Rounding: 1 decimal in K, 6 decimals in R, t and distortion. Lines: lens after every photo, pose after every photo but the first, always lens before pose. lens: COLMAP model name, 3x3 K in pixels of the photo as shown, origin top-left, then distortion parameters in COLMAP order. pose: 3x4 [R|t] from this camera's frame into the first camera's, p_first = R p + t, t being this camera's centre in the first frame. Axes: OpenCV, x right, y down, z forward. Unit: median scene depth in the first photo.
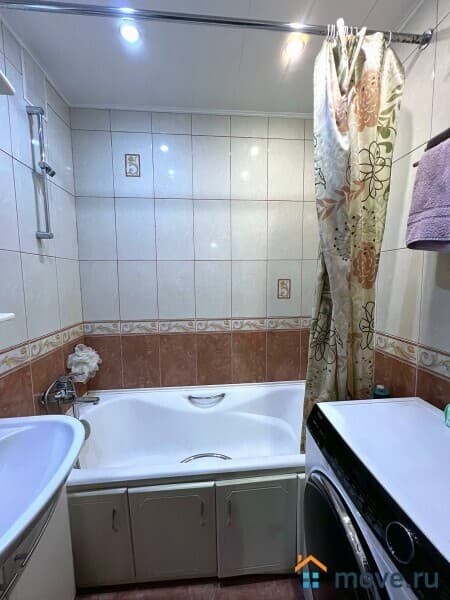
lens RADIAL K [[239.1, 0, 226.3], [0, 239.1, 300.2], [0, 0, 1]] dist [-0.003809, 0.000572]
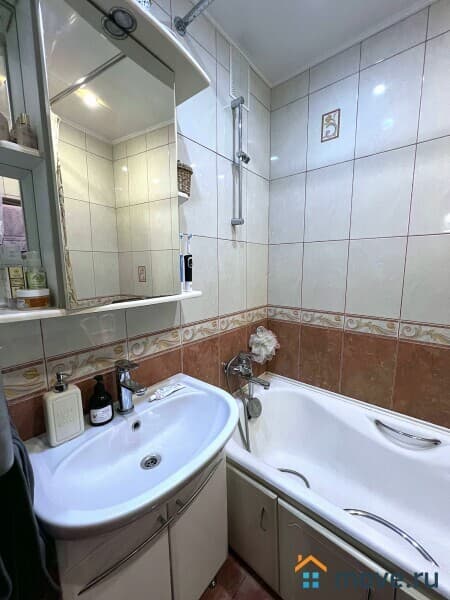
lens RADIAL K [[241.1, 0, 227.2], [0, 241.1, 298.7], [0, 0, 1]] dist [-0.001853, 0.000173]
pose [[0.704885, 0.102305, -0.701905, 0.006233], [-0.068475, 0.994737, 0.076221, -0.004467], [0.706008, -0.005664, 0.708181, 0.158917]]
